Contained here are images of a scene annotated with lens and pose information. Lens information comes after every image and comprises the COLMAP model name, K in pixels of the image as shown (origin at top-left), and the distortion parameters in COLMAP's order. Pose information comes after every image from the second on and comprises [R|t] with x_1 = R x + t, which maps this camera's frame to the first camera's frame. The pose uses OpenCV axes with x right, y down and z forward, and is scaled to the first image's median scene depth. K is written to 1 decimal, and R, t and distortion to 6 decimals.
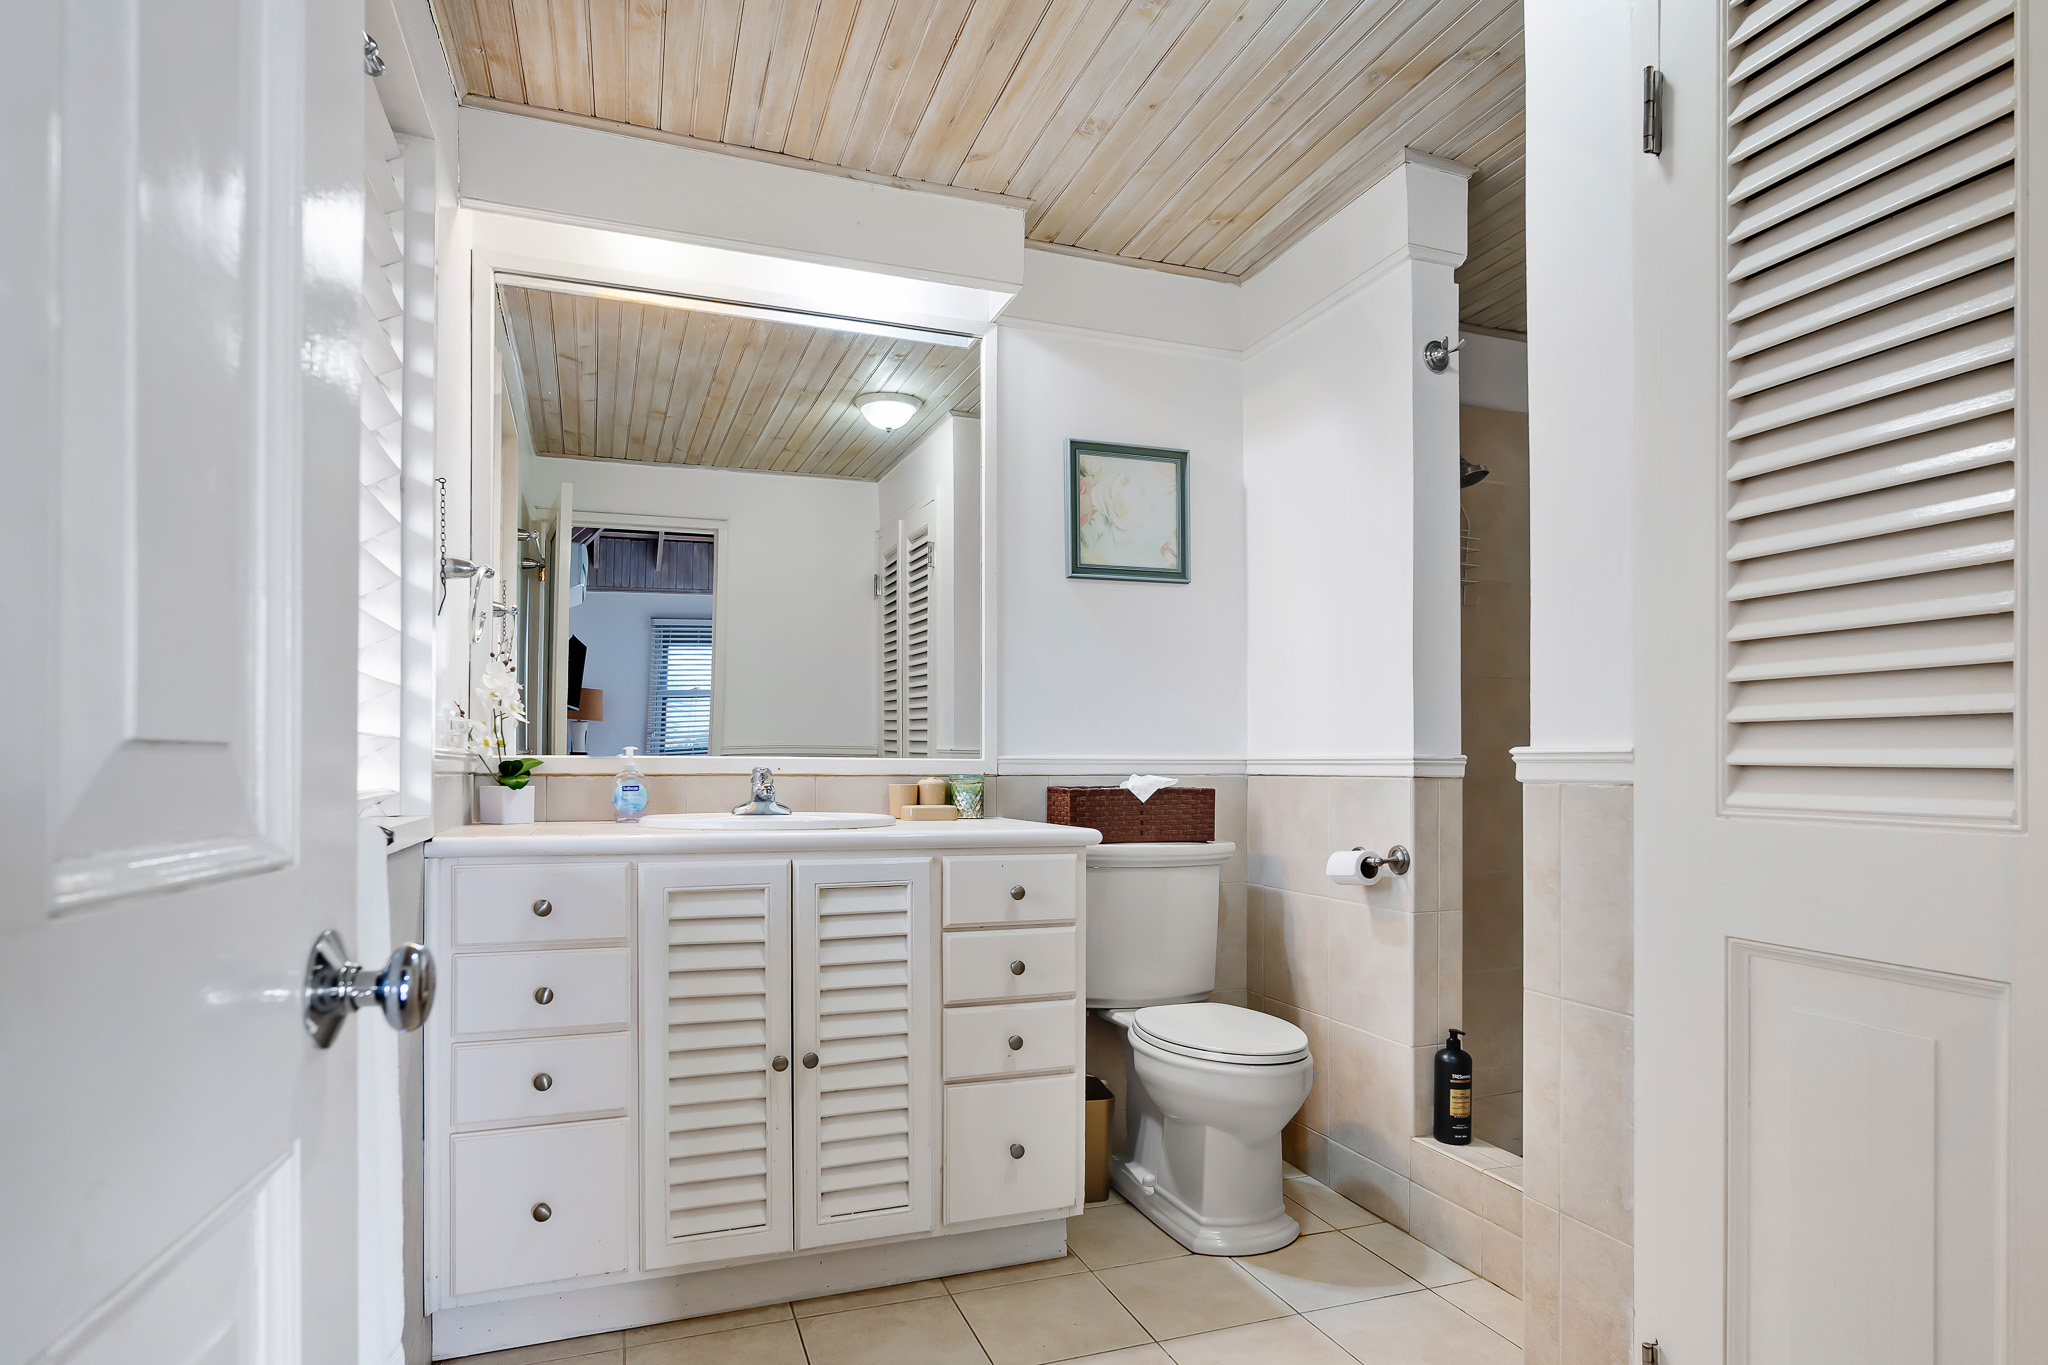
lens RADIAL K [[1094.5, 0, 1028.2], [0, 1094.5, 746.8], [0, 0, 1]] dist [-0.039593, 0.042132]
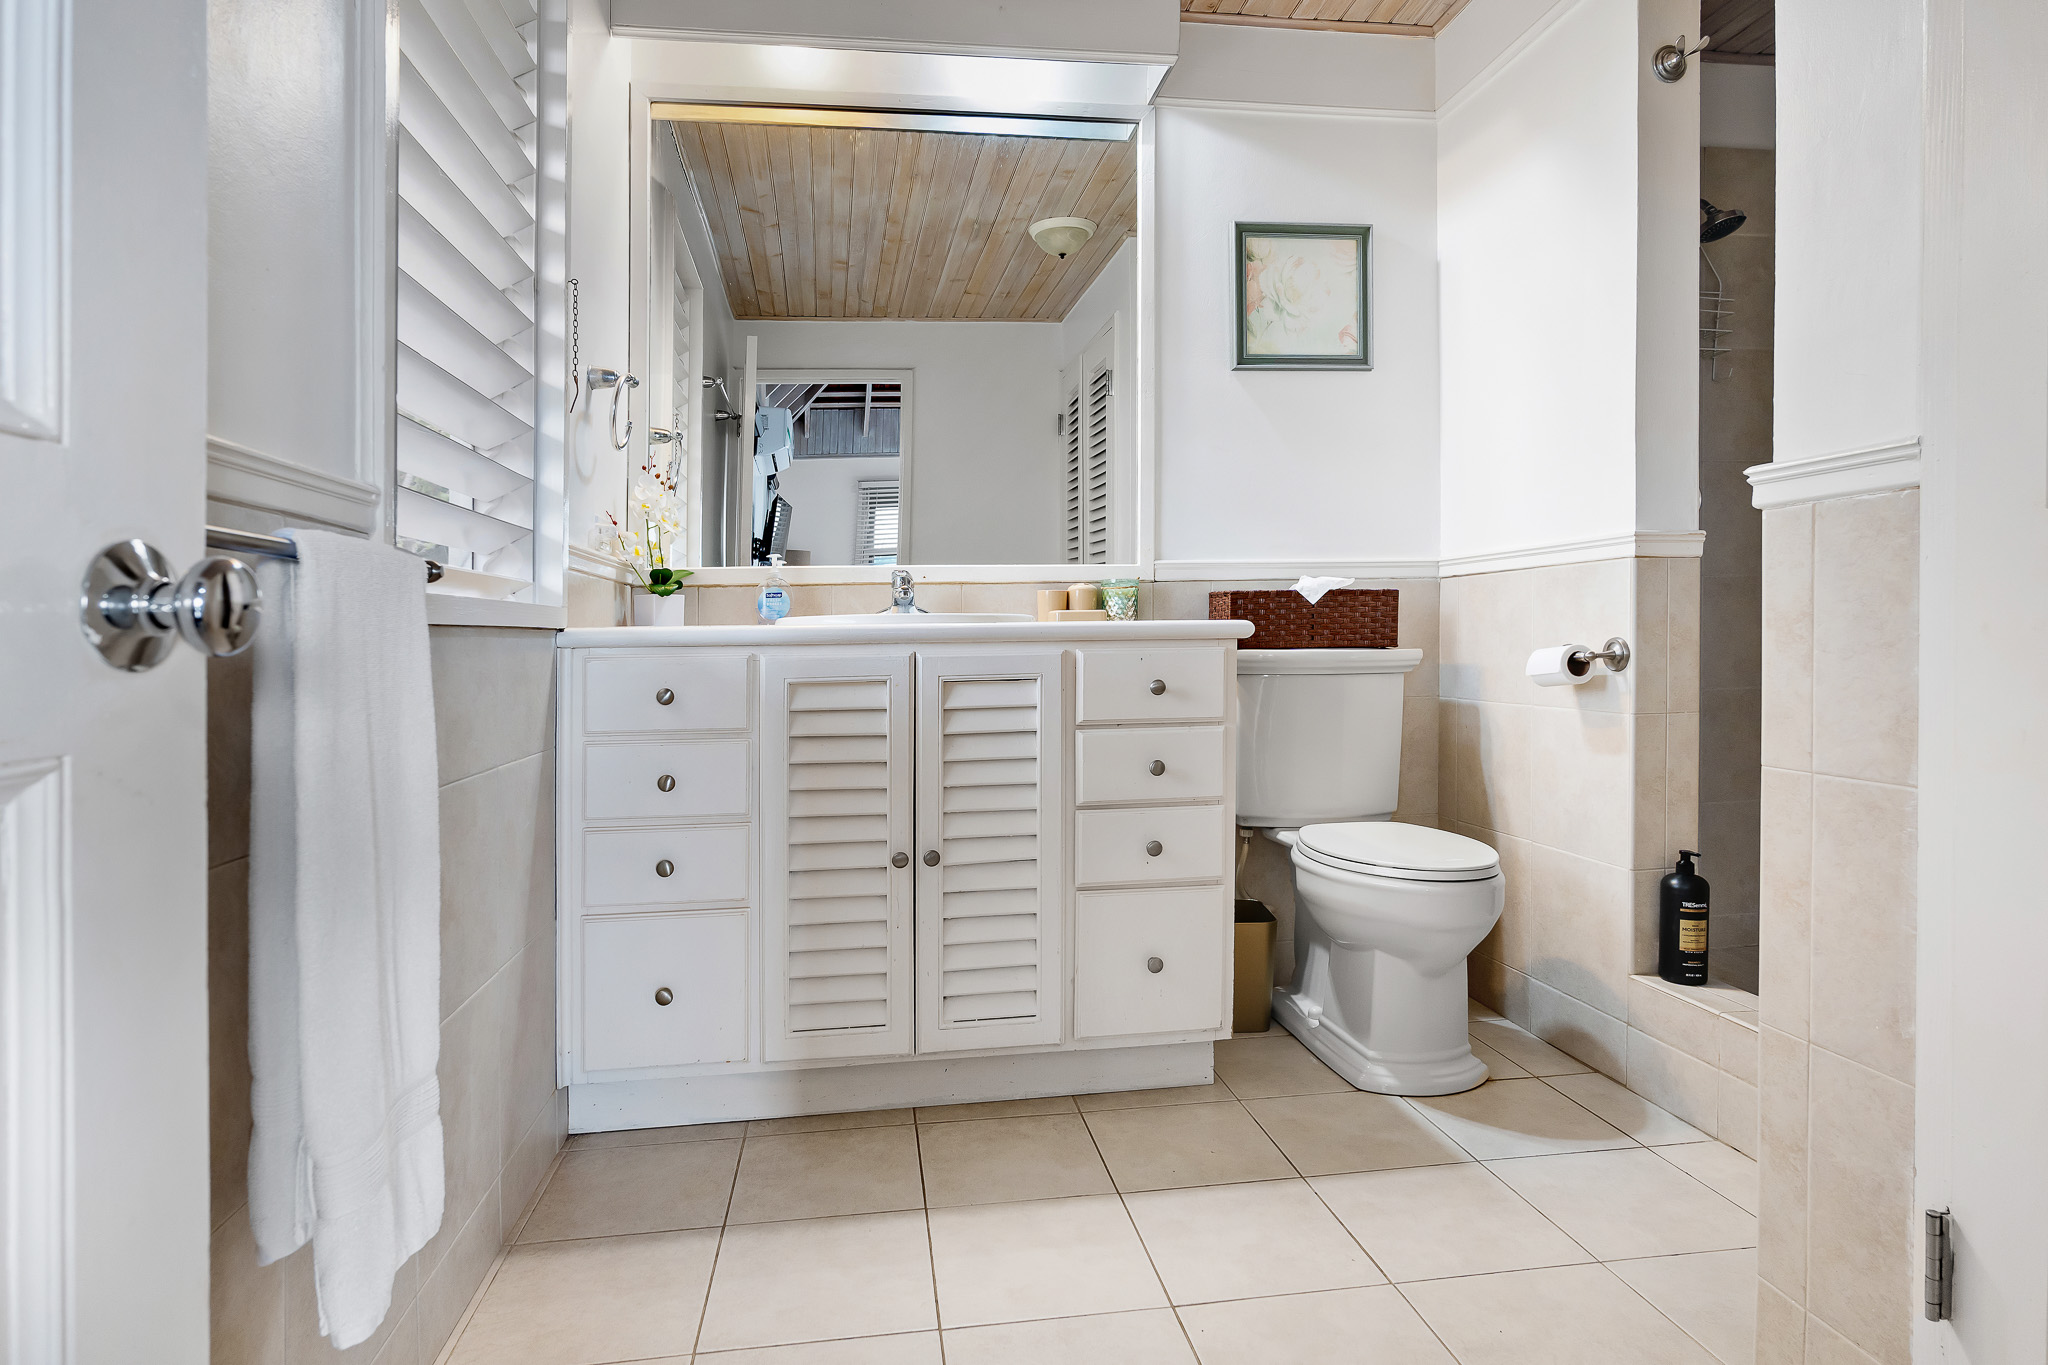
lens RADIAL K [[1078.8, 0, 1026.1], [0, 1078.8, 661.5], [0, 0, 1]] dist [-0.030855, 0.022040]
pose [[0.977638, -0.013415, -0.209868, 0.069922], [0.019704, 0.999416, 0.027905, 0.081787], [0.209371, -0.031417, 0.977331, 0.094881]]
